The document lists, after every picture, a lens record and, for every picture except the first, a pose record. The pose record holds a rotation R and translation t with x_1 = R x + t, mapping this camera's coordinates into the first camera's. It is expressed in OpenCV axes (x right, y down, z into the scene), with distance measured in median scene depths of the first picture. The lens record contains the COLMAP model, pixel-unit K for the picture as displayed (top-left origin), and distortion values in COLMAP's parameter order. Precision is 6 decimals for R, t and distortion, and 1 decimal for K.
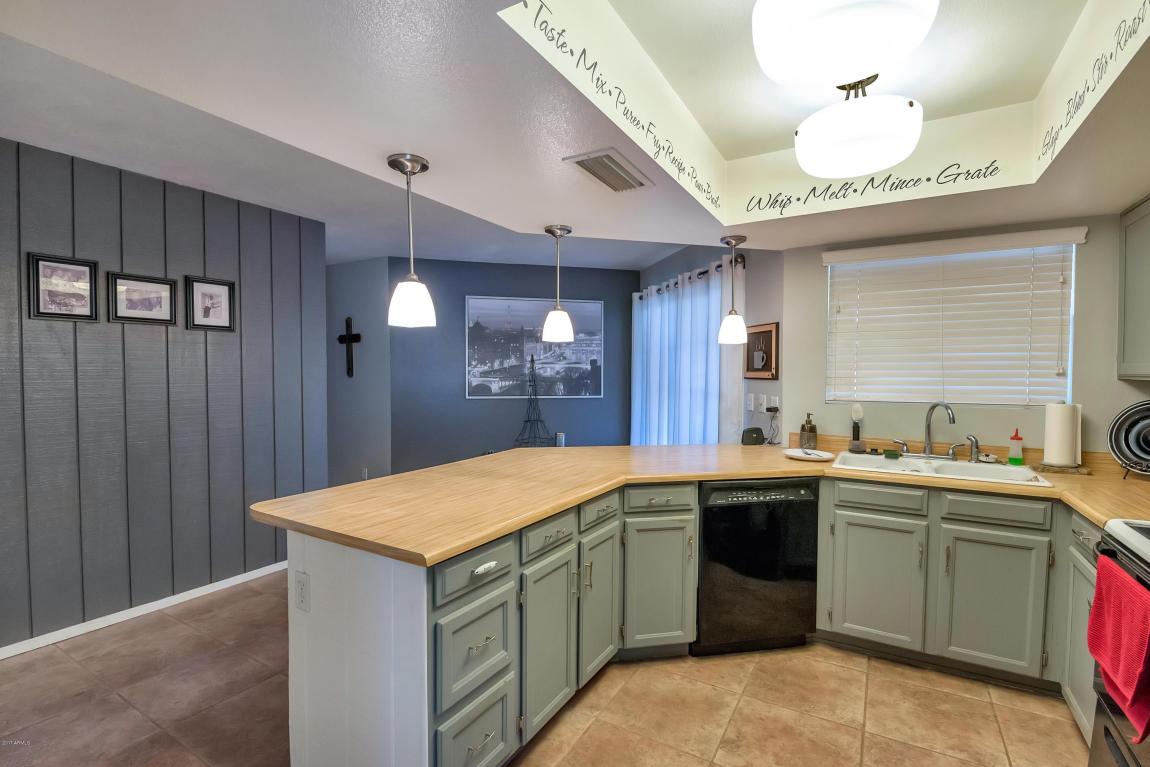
lens RADIAL K [[527.8, 0, 574.3], [0, 527.8, 383.3], [0, 0, 1]] dist [-0.012317, -0.000345]
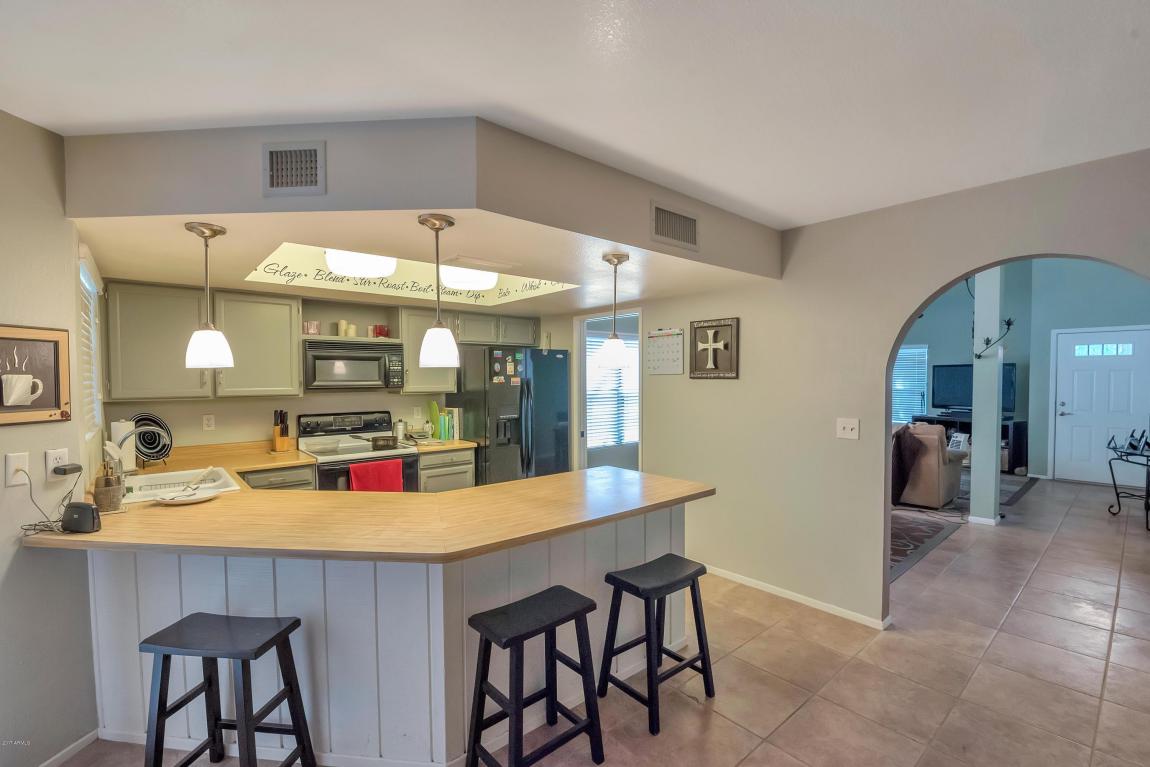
lens RADIAL K [[502.1, 0, 576.0], [0, 502.1, 388.3], [0, 0, 1]] dist [-0.002848, -0.000131]
pose [[-0.948923, -0.007395, 0.315421, -0.234988], [0.005948, 0.999128, 0.041318, -0.041454], [-0.315452, 0.041084, -0.948052, 0.859459]]
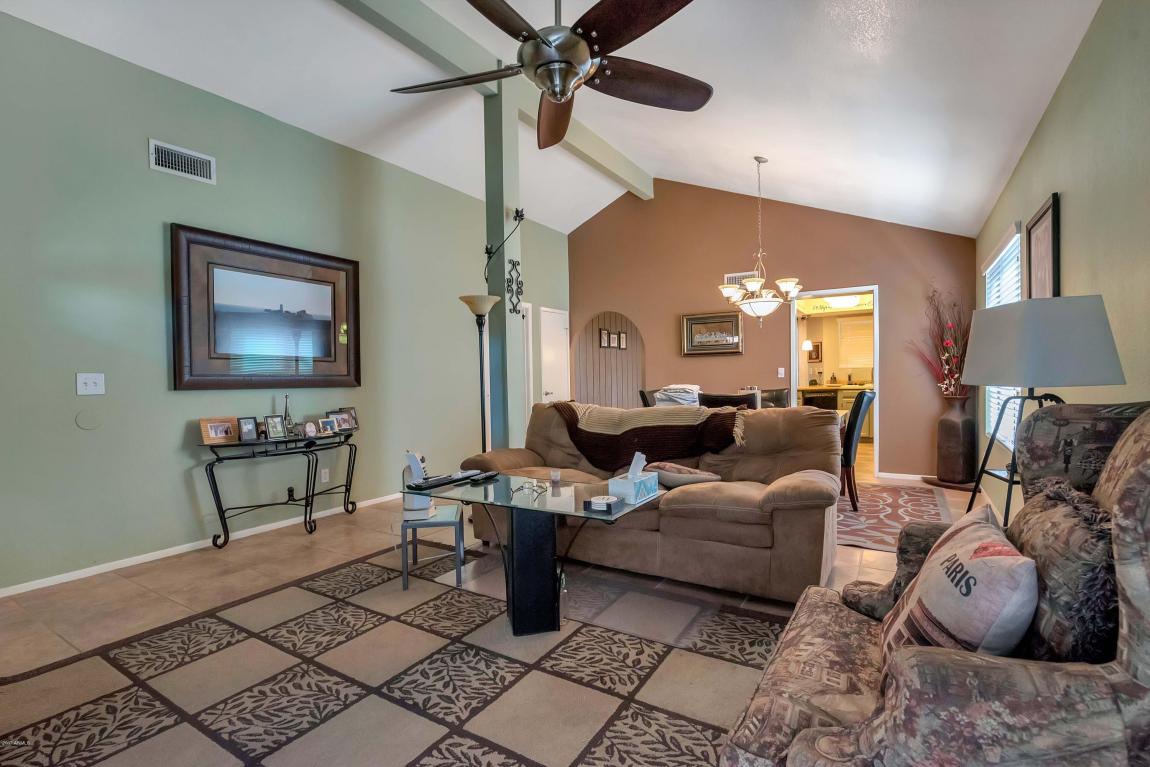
lens RADIAL K [[527.8, 0, 571.2], [0, 527.8, 384.2], [0, 0, 1]] dist [-0.012317, -0.000345]
pose [[0.999206, -0.022868, -0.032634, -0.548588], [0.022607, 0.999710, -0.008319, 0.066317], [0.032814, 0.007575, 0.999433, -1.179594]]
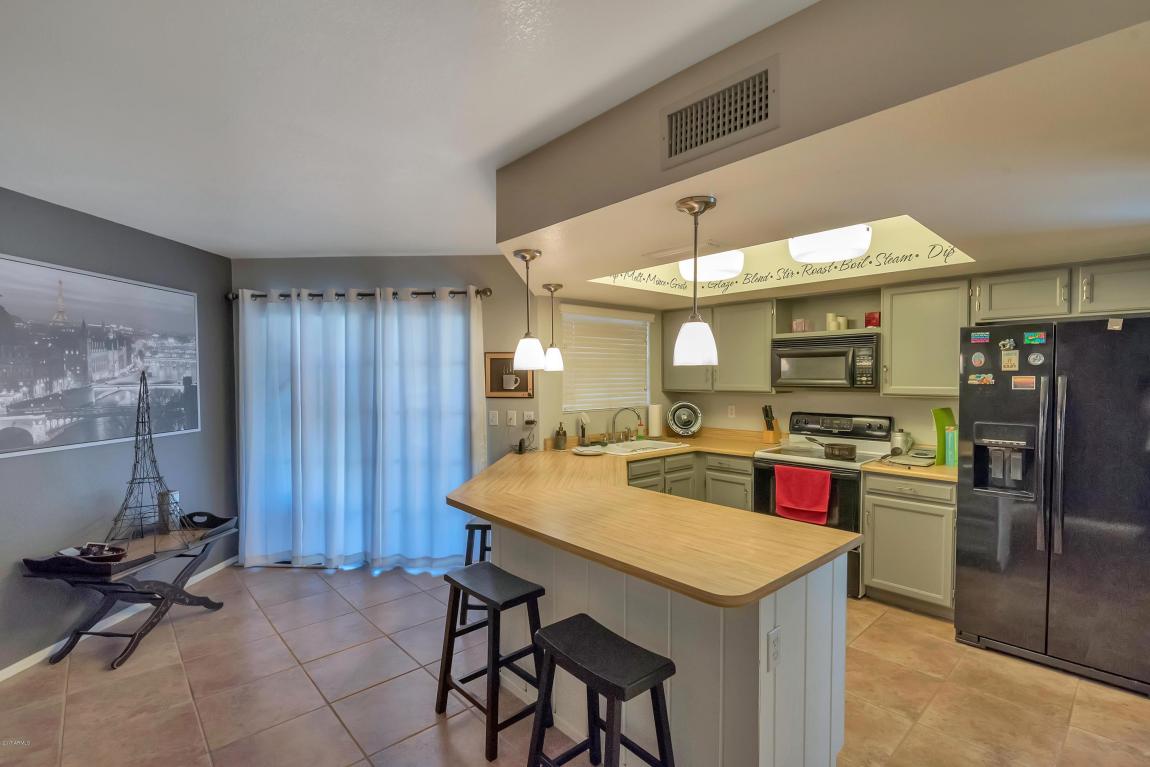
lens RADIAL K [[527.8, 0, 572.0], [0, 527.8, 384.1], [0, 0, 1]] dist [-0.012317, -0.000345]
pose [[0.301346, -0.021039, 0.953283, -0.488145], [0.024425, 0.999599, 0.014340, -0.034964], [-0.953202, 0.018962, 0.301739, 0.333942]]
